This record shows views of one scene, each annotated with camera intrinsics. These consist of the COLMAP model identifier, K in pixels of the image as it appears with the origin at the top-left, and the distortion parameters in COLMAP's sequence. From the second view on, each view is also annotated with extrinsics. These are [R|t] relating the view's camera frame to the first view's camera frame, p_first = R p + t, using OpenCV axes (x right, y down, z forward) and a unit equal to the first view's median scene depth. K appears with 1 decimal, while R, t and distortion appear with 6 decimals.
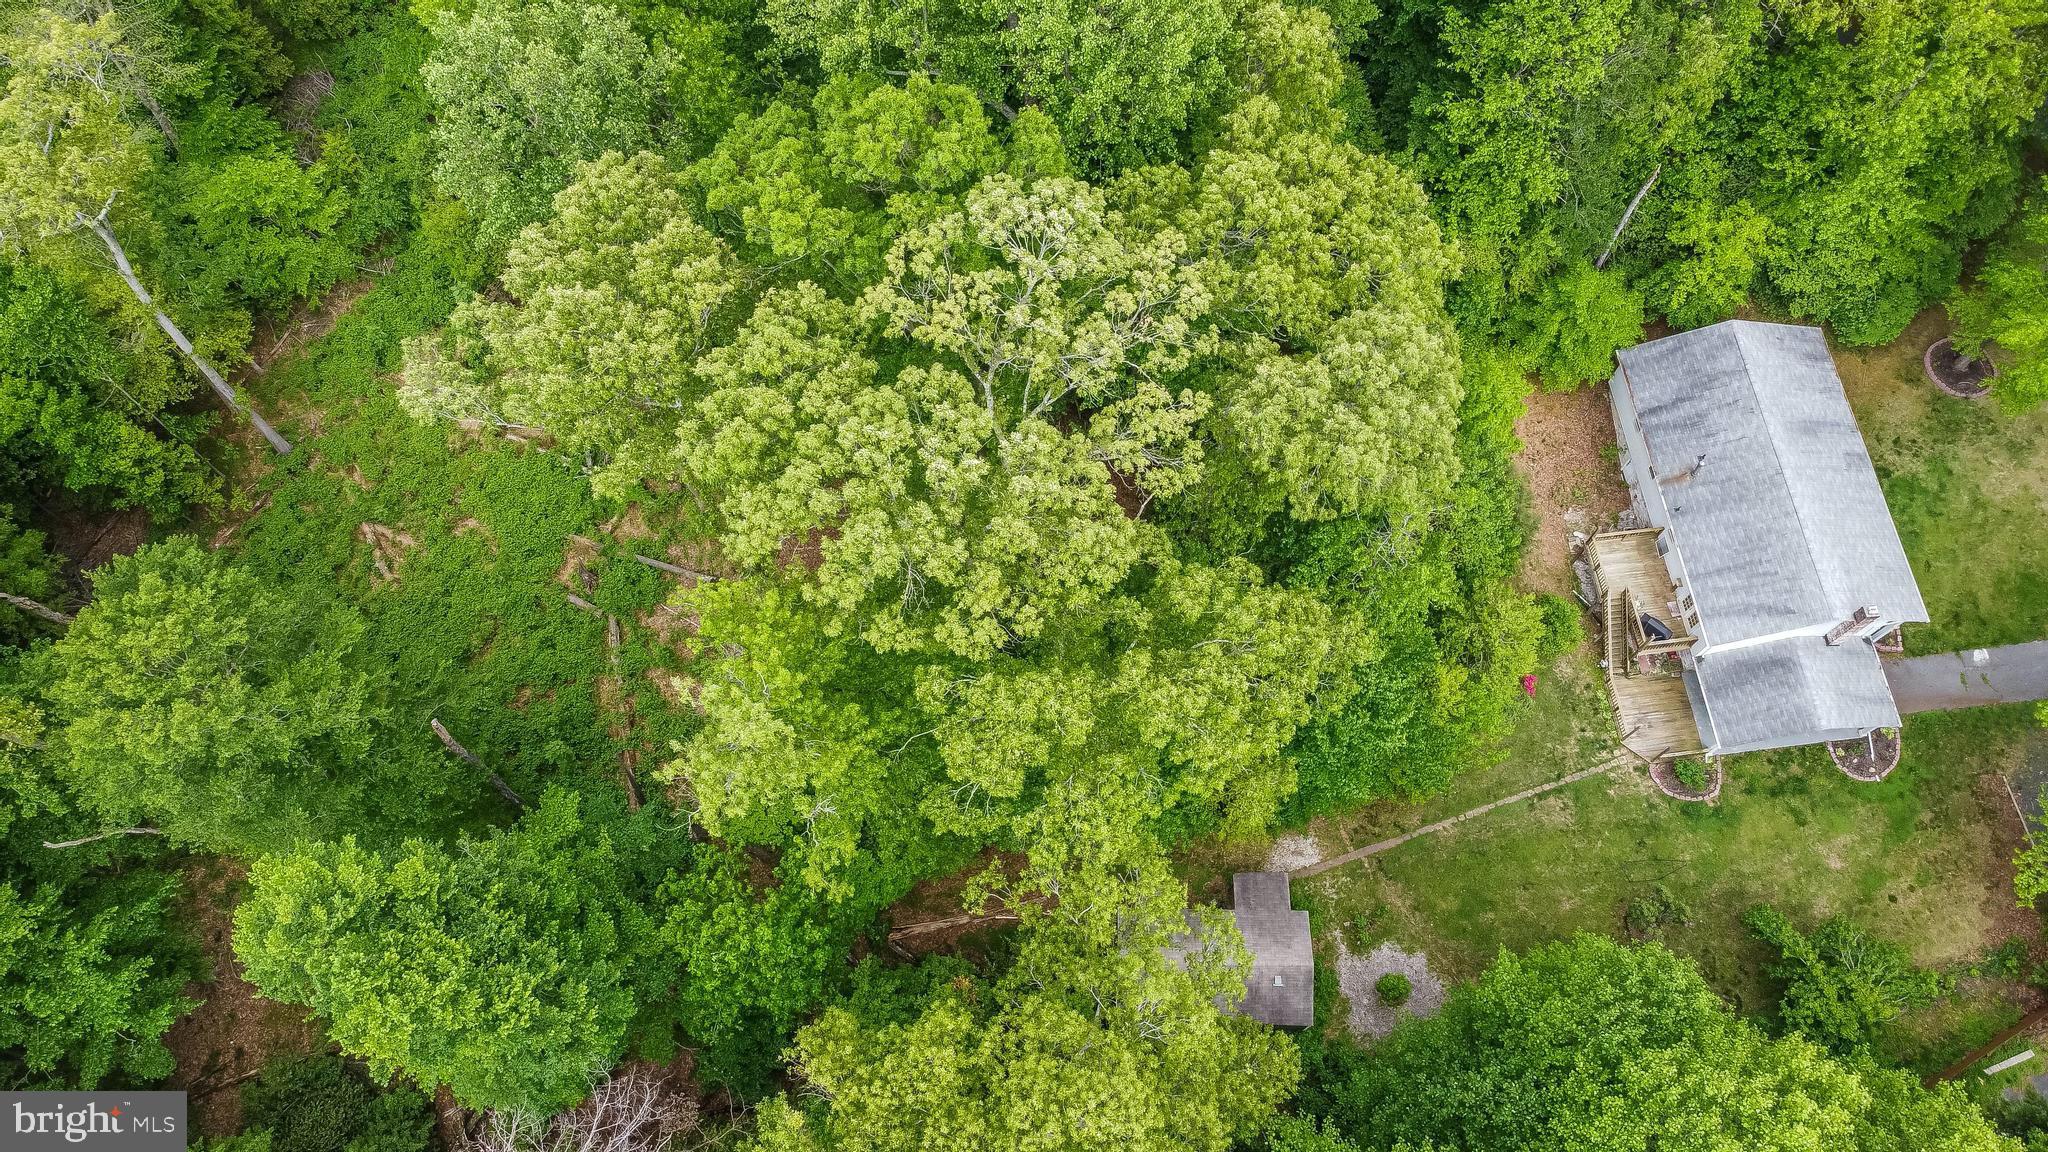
lens RADIAL K [[1520.6, 0, 1024.0], [0, 1520.6, 576.0], [0, 0, 1]] dist [0.003593, -0.006220]
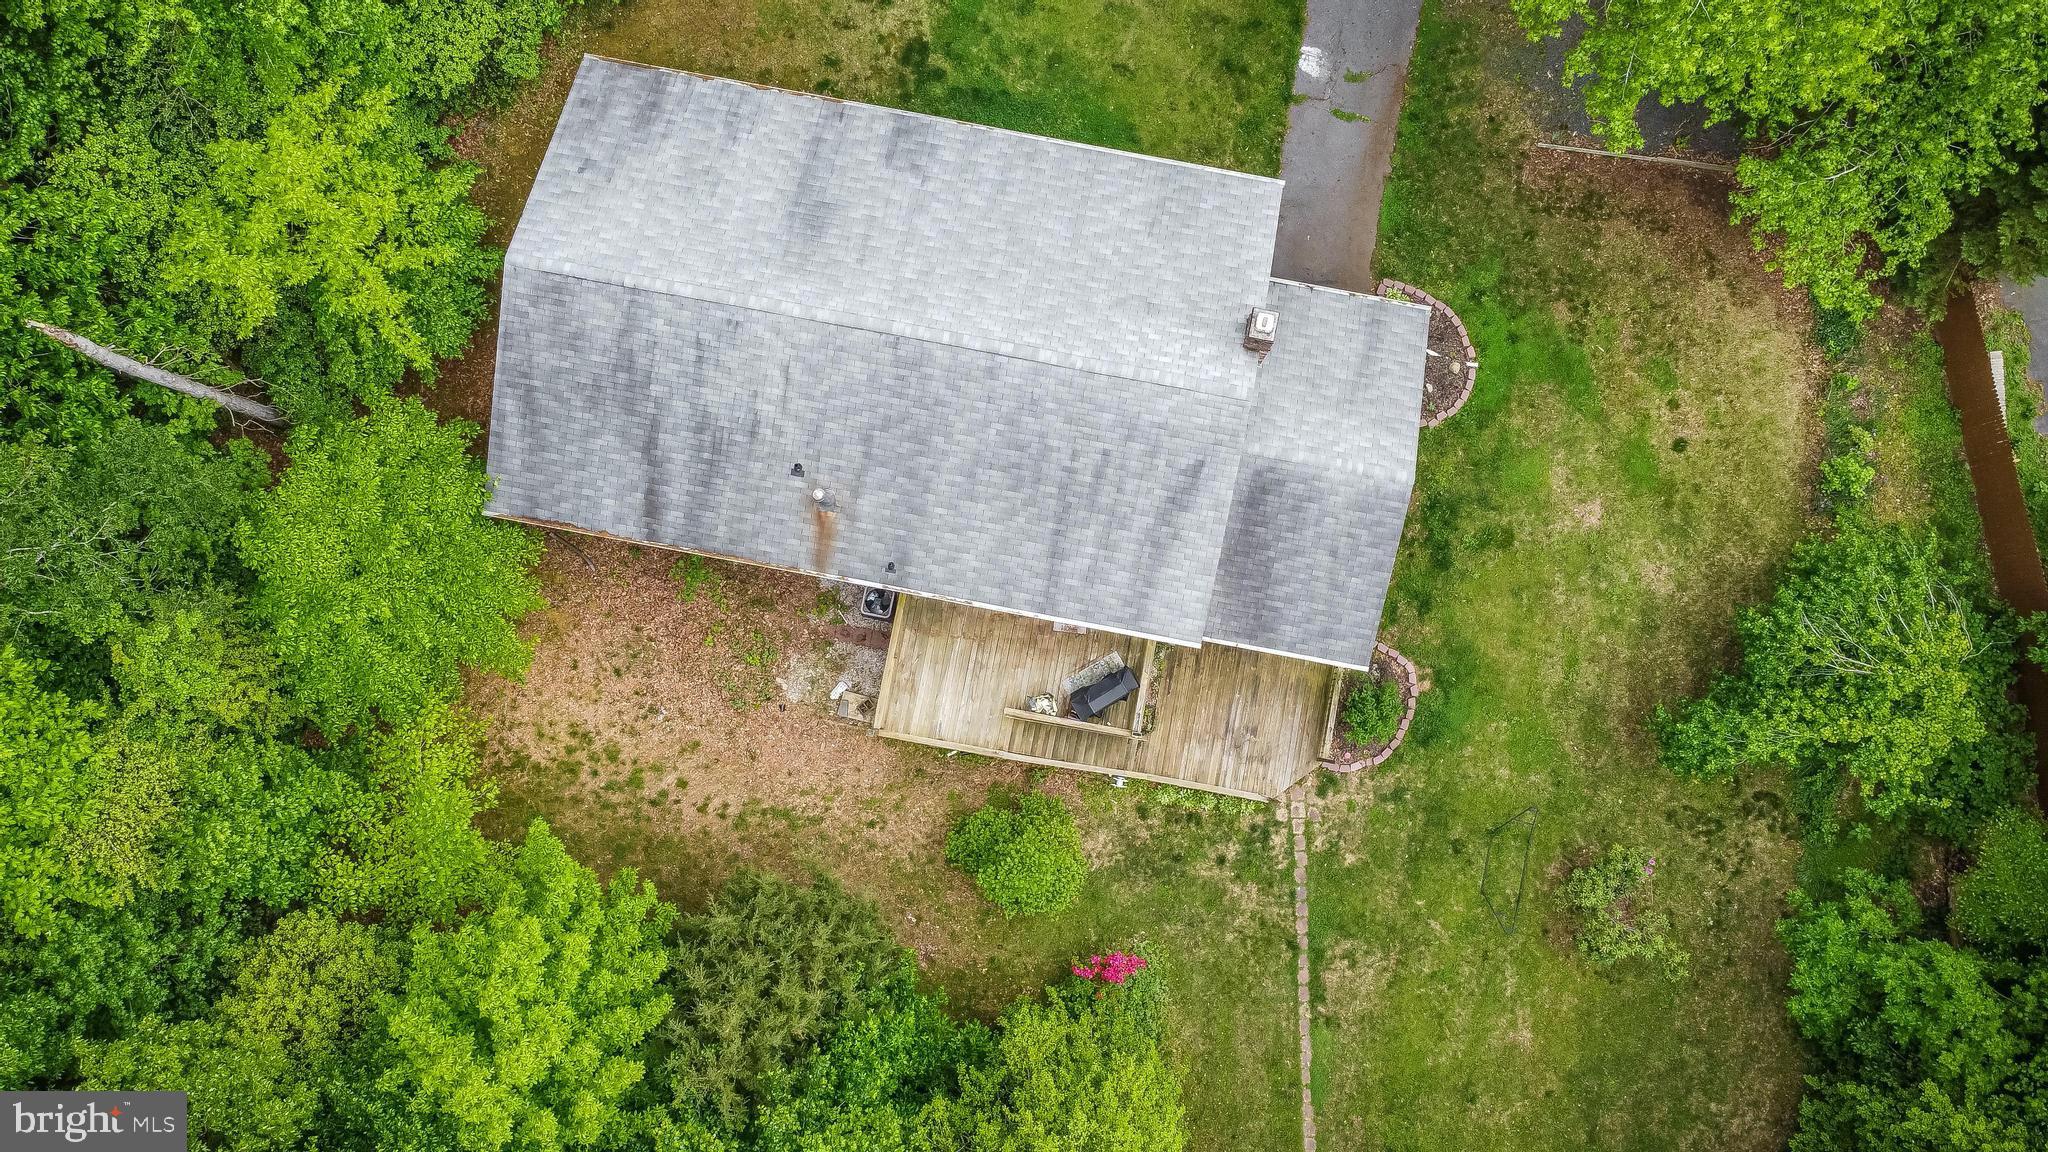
lens RADIAL K [[1520.6, 0, 1024.0], [0, 1520.6, 576.0], [0, 0, 1]] dist [0.003593, -0.006220]
pose [[0.304321, -0.947767, 0.095534, 0.392750], [0.882003, 0.318238, 0.347556, -0.162856], [-0.359805, -0.021507, 0.932780, 0.561110]]
